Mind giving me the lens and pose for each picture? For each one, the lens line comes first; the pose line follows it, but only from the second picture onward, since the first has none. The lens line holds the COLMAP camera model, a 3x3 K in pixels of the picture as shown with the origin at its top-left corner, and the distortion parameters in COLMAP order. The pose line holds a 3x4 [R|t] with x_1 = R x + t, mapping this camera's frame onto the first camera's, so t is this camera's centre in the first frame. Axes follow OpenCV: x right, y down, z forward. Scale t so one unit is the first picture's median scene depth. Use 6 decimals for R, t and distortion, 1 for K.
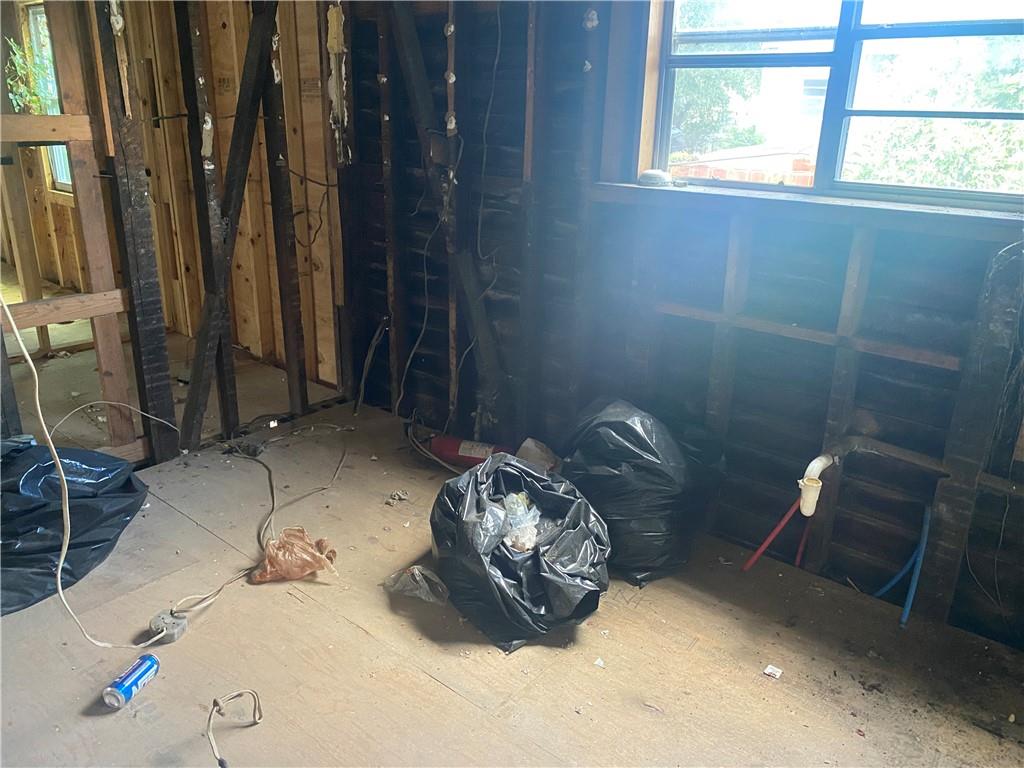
lens RADIAL K [[784.7, 0, 510.0], [0, 784.7, 382.1], [0, 0, 1]] dist [0.009361, -0.001572]
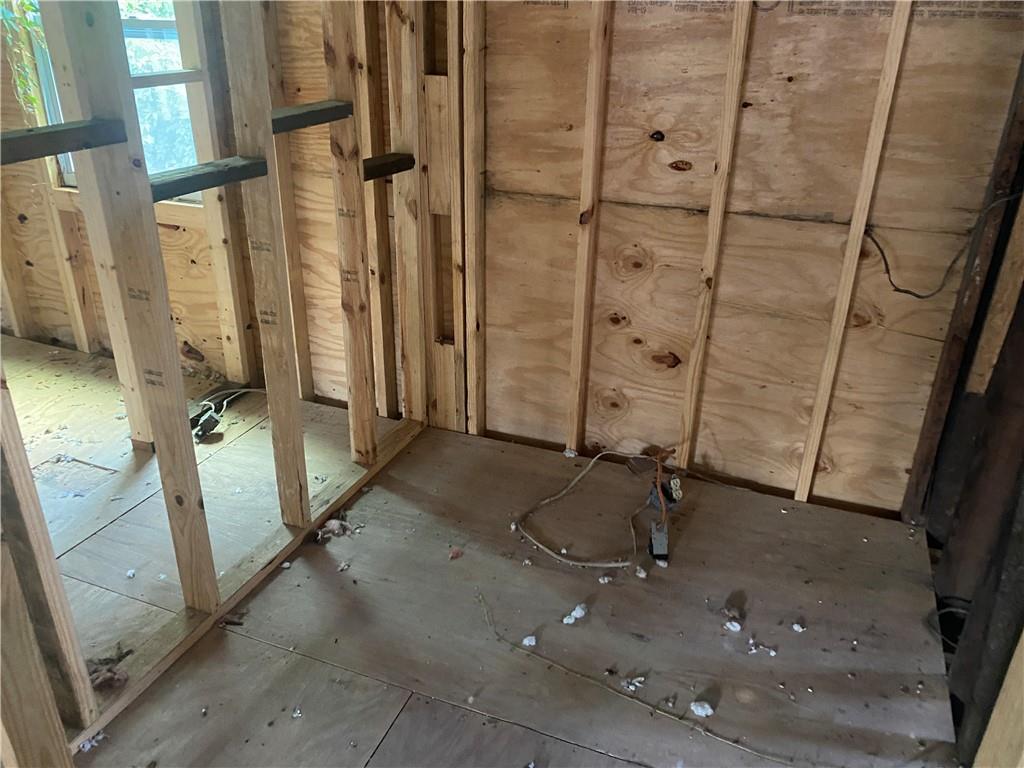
lens RADIAL K [[784.7, 0, 514.3], [0, 784.7, 382.7], [0, 0, 1]] dist [0.009361, -0.001572]
pose [[0.941308, -0.143926, 0.305326, -0.468659], [0.111472, 0.986339, 0.121279, -0.139983], [-0.318610, -0.080125, 0.944493, 0.363371]]
